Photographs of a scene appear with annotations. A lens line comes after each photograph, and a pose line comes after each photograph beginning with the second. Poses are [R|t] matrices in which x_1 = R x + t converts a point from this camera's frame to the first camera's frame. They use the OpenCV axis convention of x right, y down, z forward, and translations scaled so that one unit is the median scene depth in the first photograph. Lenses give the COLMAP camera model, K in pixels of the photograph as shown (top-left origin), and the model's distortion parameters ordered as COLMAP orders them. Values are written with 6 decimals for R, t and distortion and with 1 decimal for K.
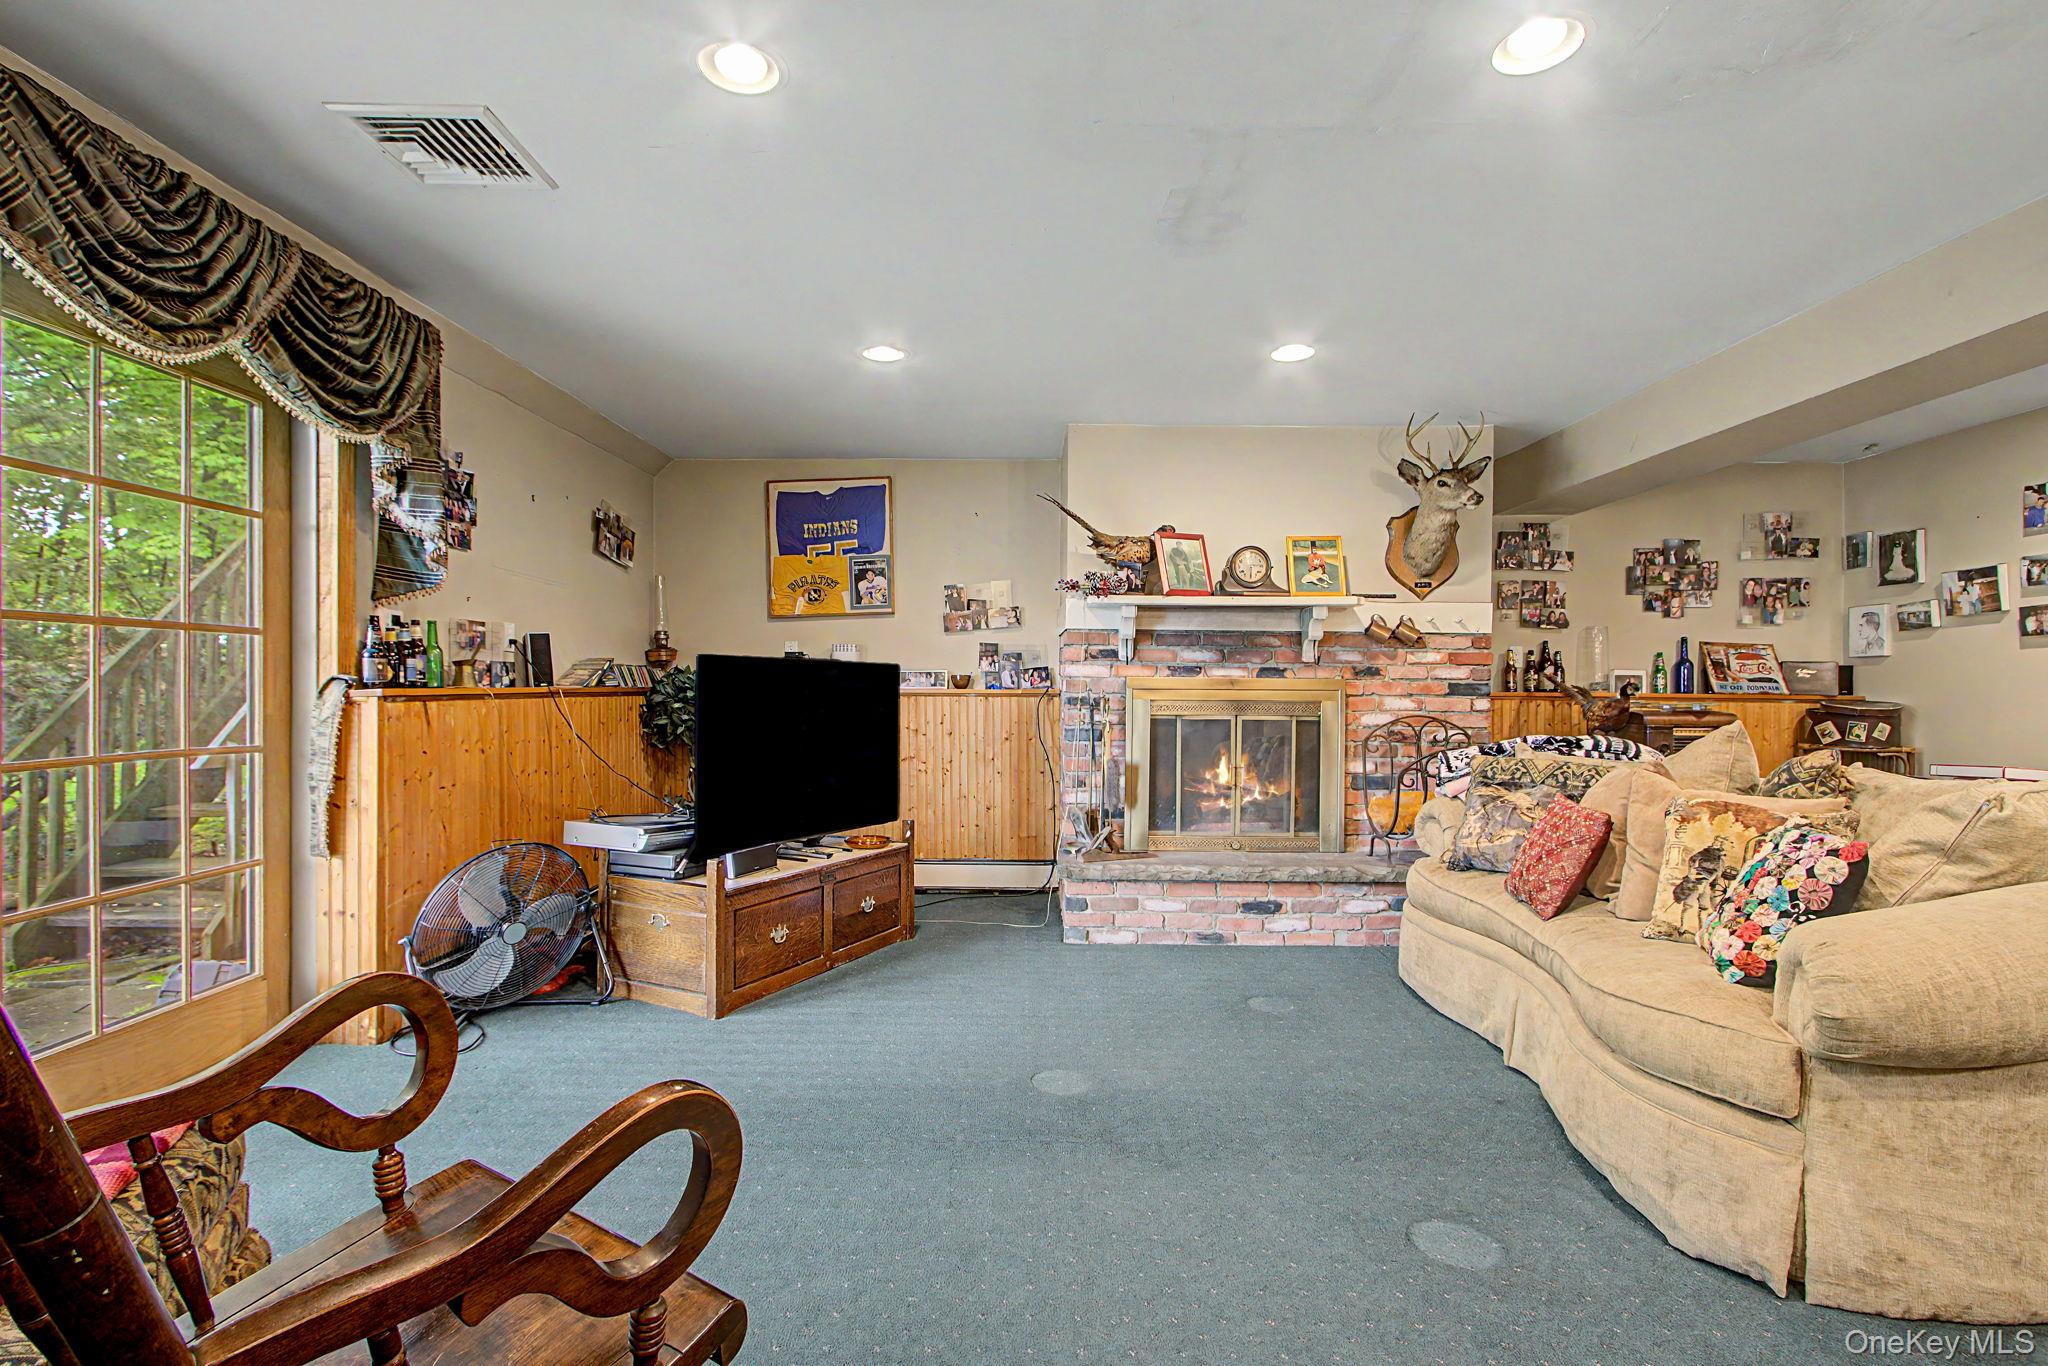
lens RADIAL K [[945.7, 0, 1024.0], [0, 945.7, 683.0], [0, 0, 1]] dist [-0.034521, 0.015535]
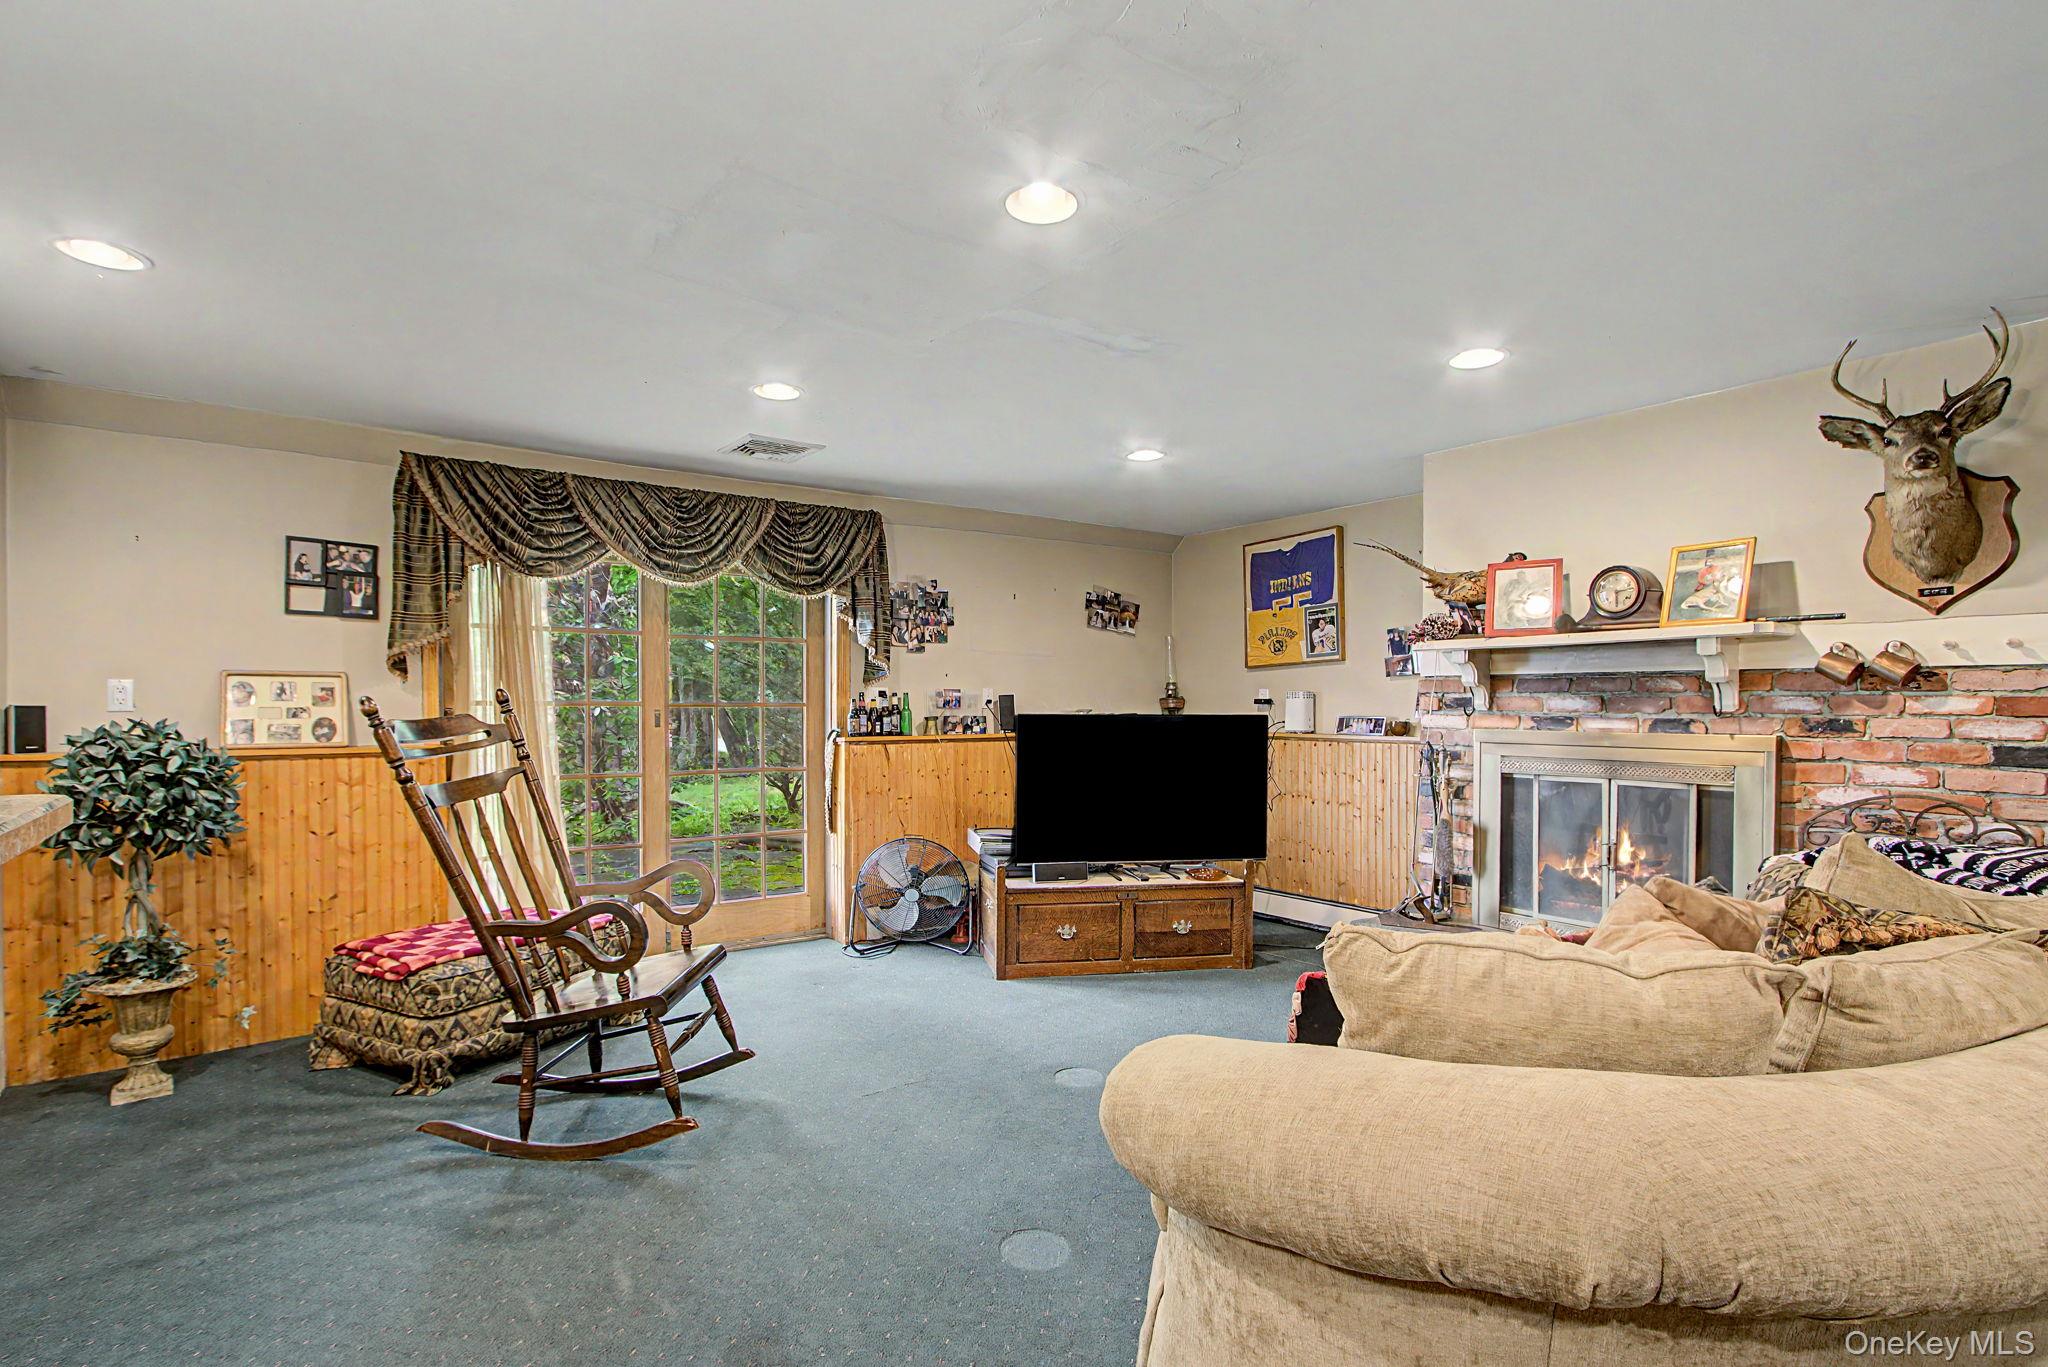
lens RADIAL K [[969.0, 0, 999.3], [0, 969.0, 687.4], [0, 0, 1]] dist [-0.011821, 0.030546]
pose [[0.617034, -0.021361, -0.786646, 0.556119], [0.005447, 0.999724, -0.022875, -0.027227], [0.786917, 0.009829, 0.616980, 0.083392]]
